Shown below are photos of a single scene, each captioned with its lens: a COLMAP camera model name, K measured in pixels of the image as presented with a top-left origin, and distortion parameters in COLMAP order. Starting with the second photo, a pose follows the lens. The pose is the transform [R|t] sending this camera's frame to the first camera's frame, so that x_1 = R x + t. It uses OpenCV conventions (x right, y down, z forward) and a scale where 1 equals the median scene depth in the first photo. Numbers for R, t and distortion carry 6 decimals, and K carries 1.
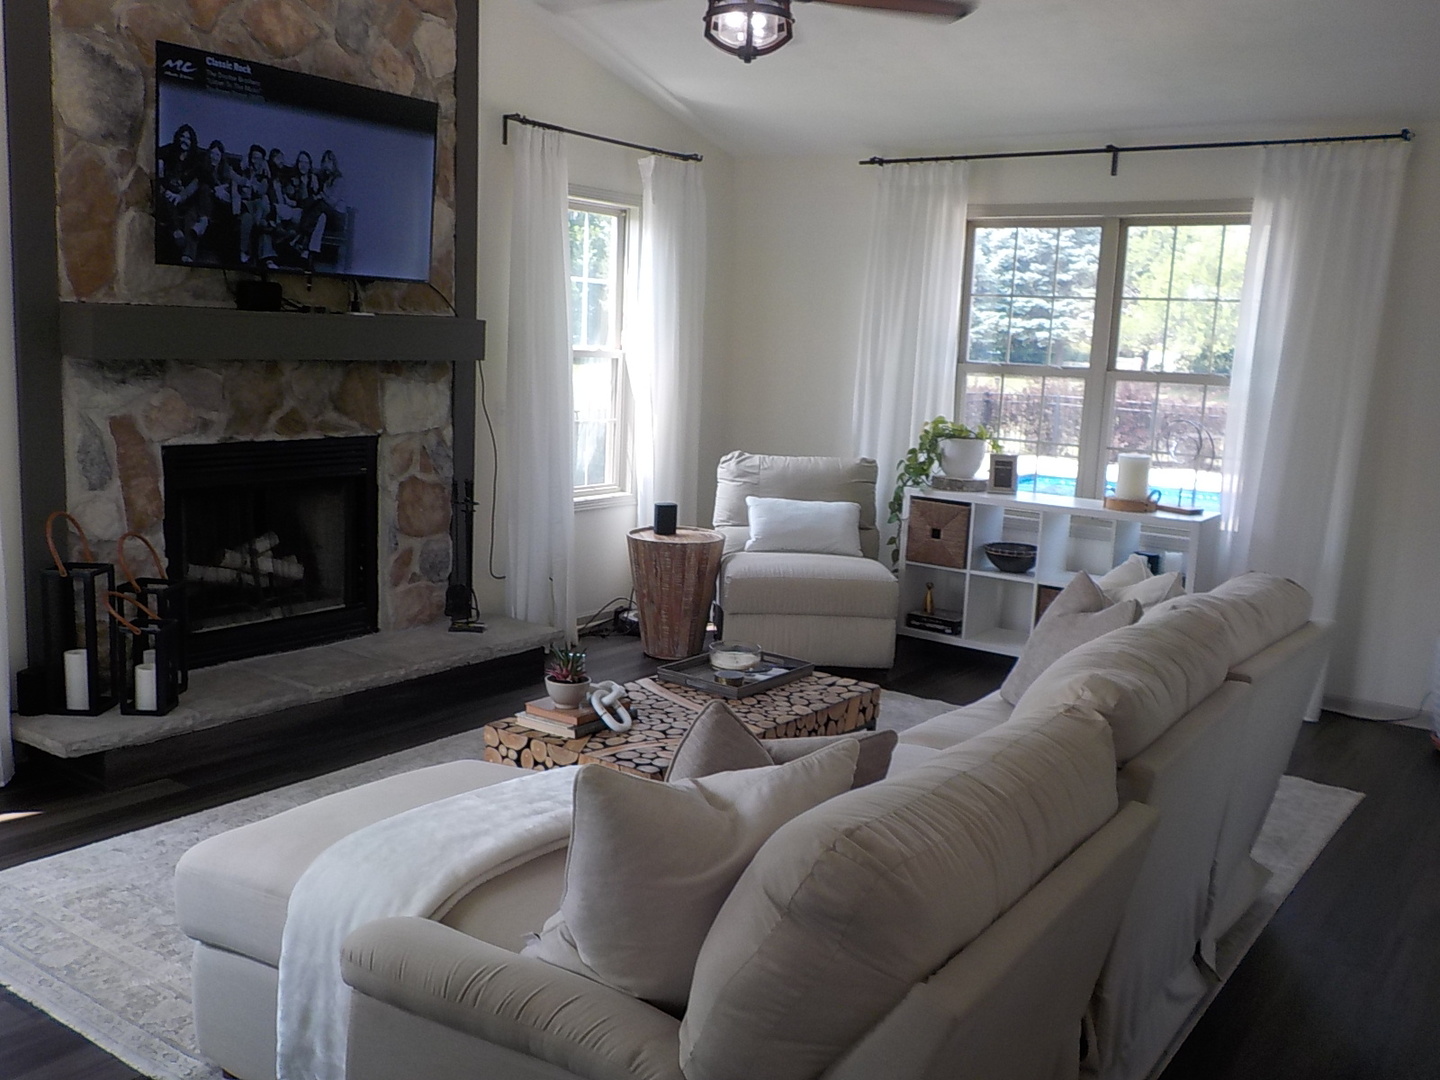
lens RADIAL K [[1311.9, 0, 691.1], [0, 1311.9, 560.1], [0, 0, 1]] dist [0.012965, 0.000000]
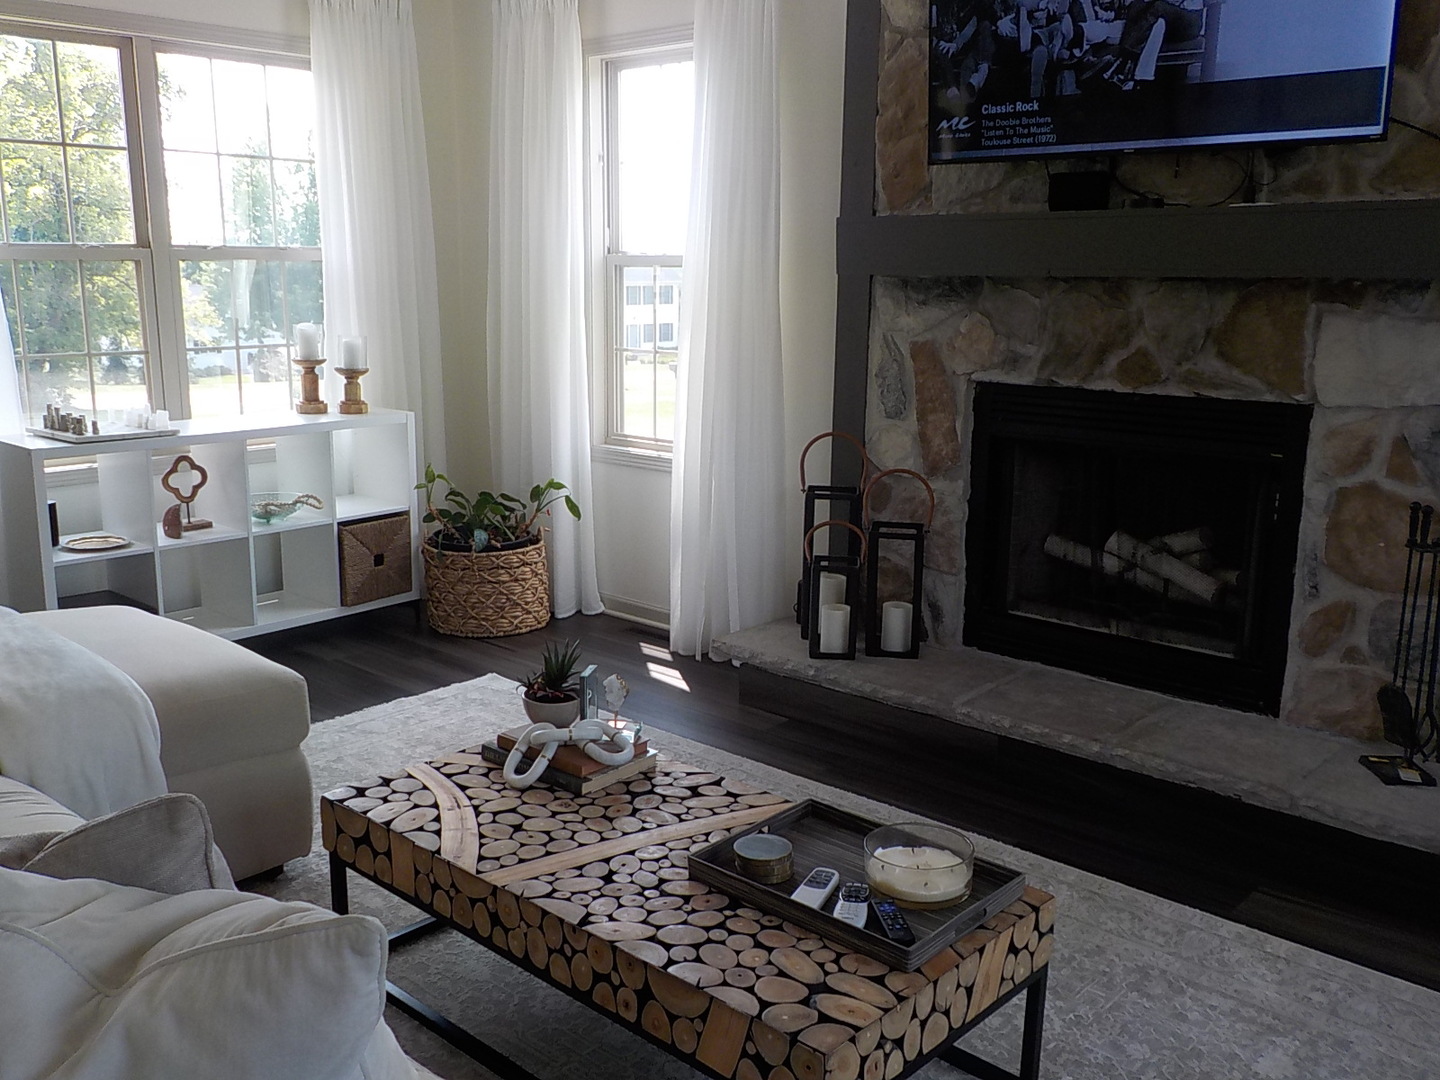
lens RADIAL K [[1311.9, 0, 681.3], [0, 1311.9, 559.9], [0, 0, 1]] dist [0.012965, 0.000000]
pose [[-0.114676, 0.179666, -0.977021, 0.474159], [-0.180414, 0.963387, 0.198334, -0.109235], [0.976883, 0.199013, -0.078063, 0.898982]]
